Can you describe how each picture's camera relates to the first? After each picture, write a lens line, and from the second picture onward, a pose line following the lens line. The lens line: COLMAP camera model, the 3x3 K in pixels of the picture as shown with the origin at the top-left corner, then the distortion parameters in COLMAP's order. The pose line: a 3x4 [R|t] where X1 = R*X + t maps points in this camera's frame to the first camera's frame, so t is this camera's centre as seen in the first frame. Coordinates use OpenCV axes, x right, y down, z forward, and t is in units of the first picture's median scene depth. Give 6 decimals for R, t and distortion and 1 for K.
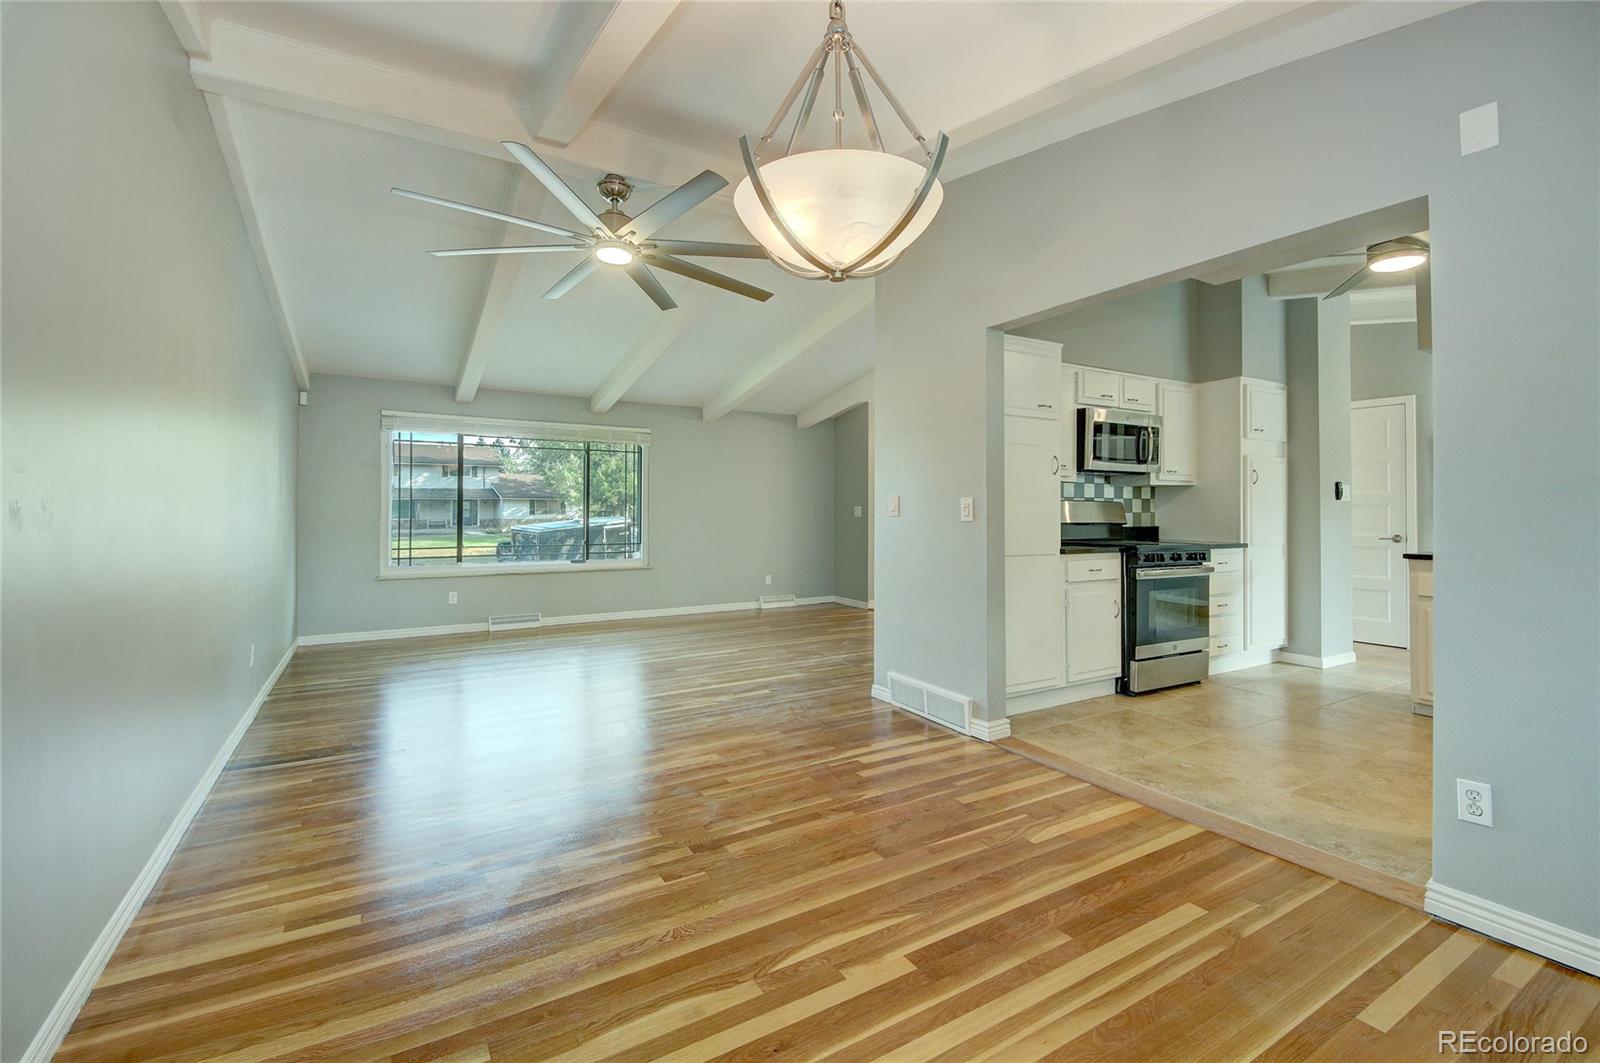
lens RADIAL K [[691.0, 0, 797.6], [0, 691.0, 513.7], [0, 0, 1]] dist [-0.001216, -0.000362]
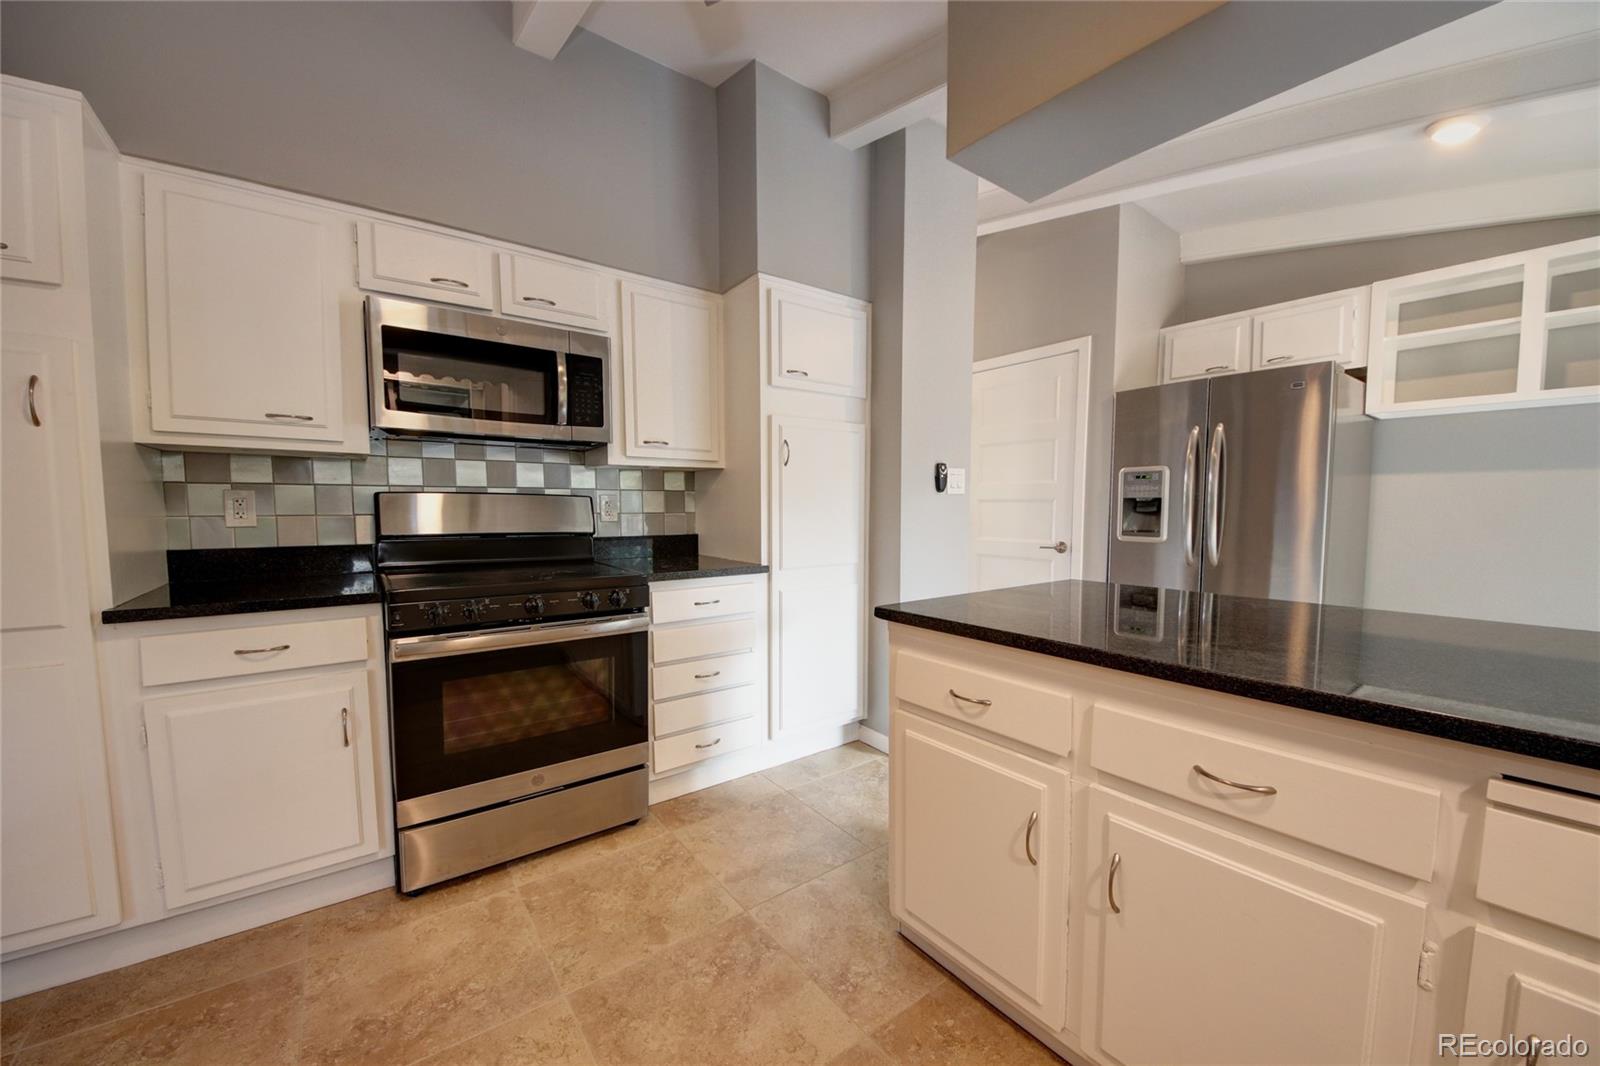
lens RADIAL K [[624.4, 0, 803.7], [0, 624.4, 565.1], [0, 0, 1]] dist [-0.014584, -0.000258]
pose [[0.988787, -0.015915, 0.148480, 0.590223], [0.002878, 0.996151, 0.087604, -0.003810], [-0.149303, -0.086194, 0.985027, 0.462525]]
